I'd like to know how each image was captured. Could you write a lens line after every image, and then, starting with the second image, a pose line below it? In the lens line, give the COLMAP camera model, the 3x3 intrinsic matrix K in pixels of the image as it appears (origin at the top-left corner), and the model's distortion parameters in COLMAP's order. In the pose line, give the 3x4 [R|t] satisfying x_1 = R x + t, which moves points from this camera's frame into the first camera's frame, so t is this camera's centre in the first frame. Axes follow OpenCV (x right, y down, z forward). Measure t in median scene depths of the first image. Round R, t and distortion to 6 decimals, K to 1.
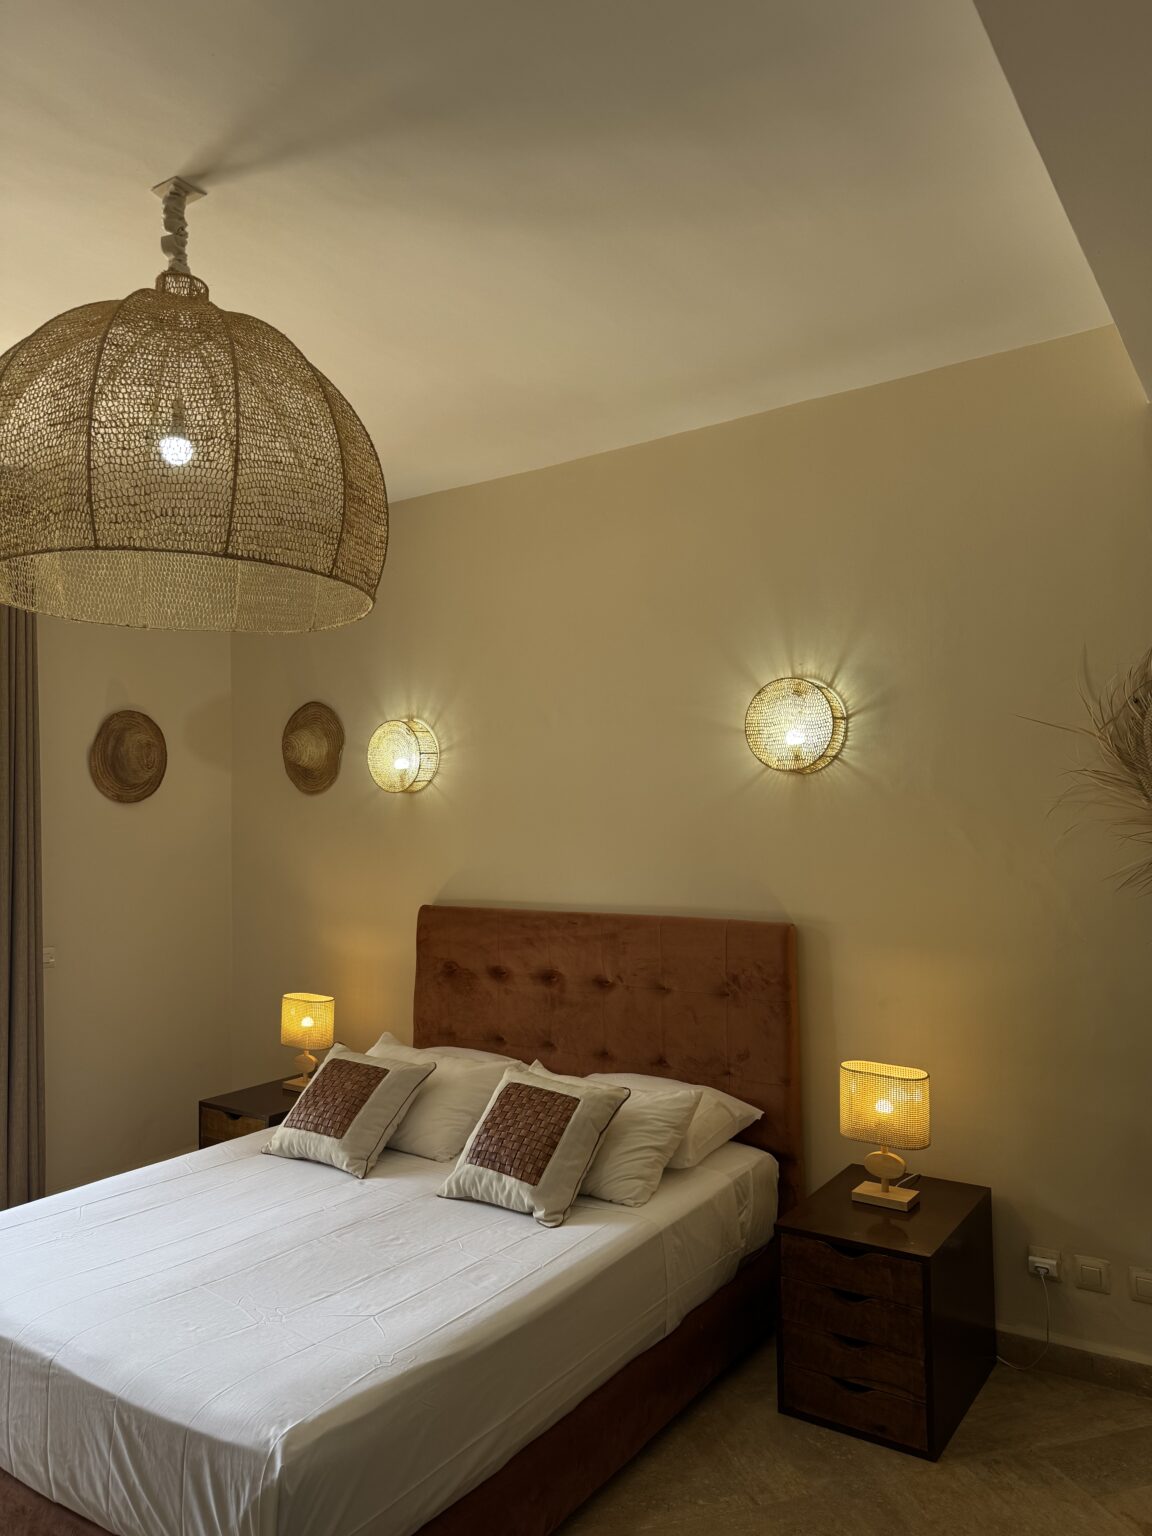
lens RADIAL K [[1086.6, 0, 584.1], [0, 1086.6, 754.9], [0, 0, 1]] dist [0.040530, -0.041960]
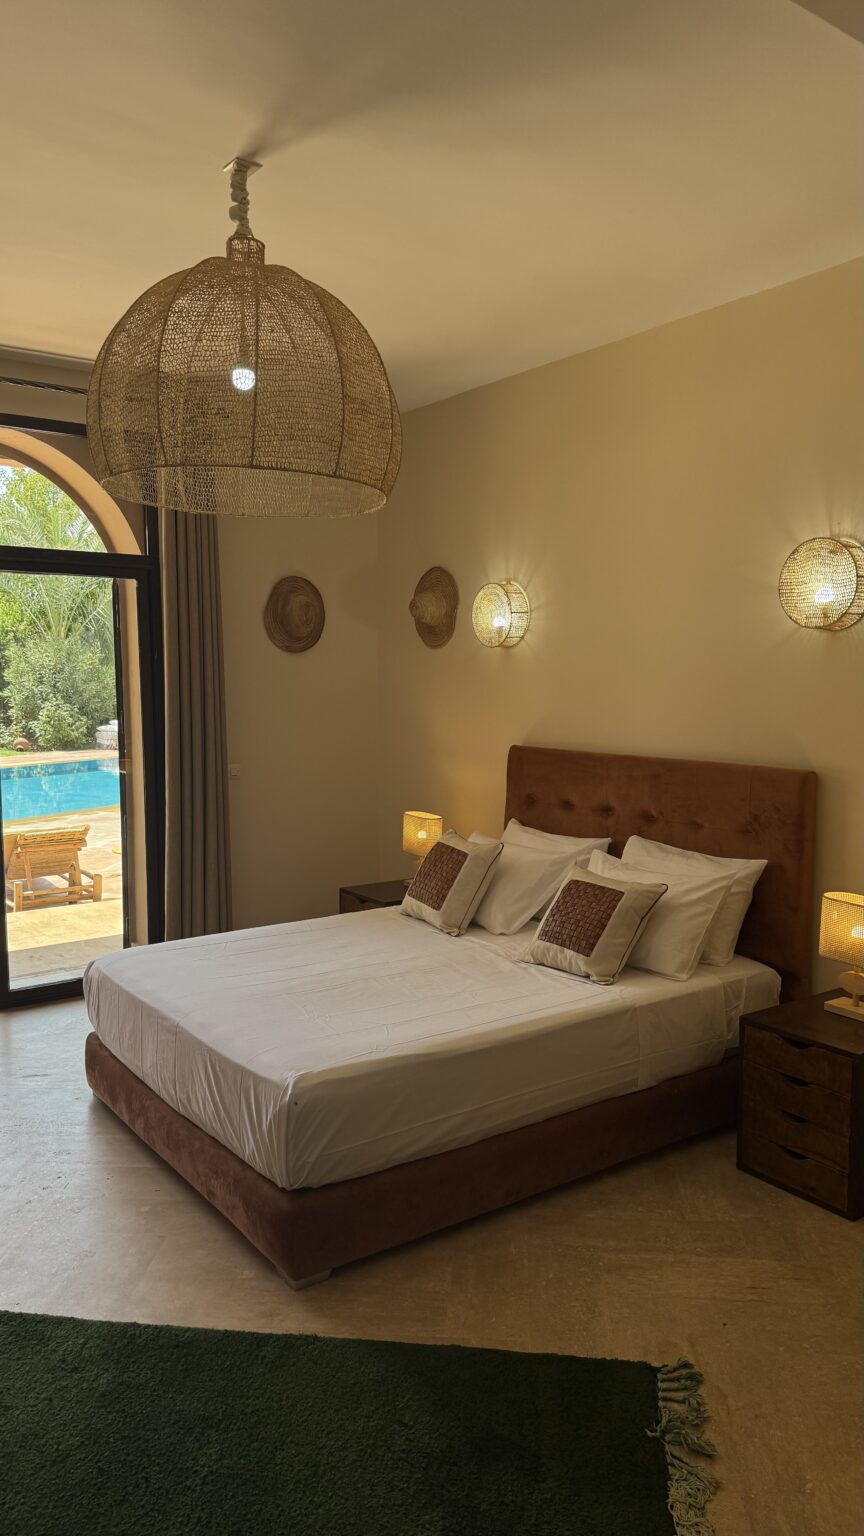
lens RADIAL K [[1091.5, 0, 442.0], [0, 1091.5, 760.2], [0, 0, 1]] dist [0.069885, -0.077458]
pose [[0.940476, 0.045342, -0.336821, 0.246252], [-0.000122, 0.991105, 0.133080, -0.000233], [0.339859, -0.125118, 0.932117, -0.163815]]
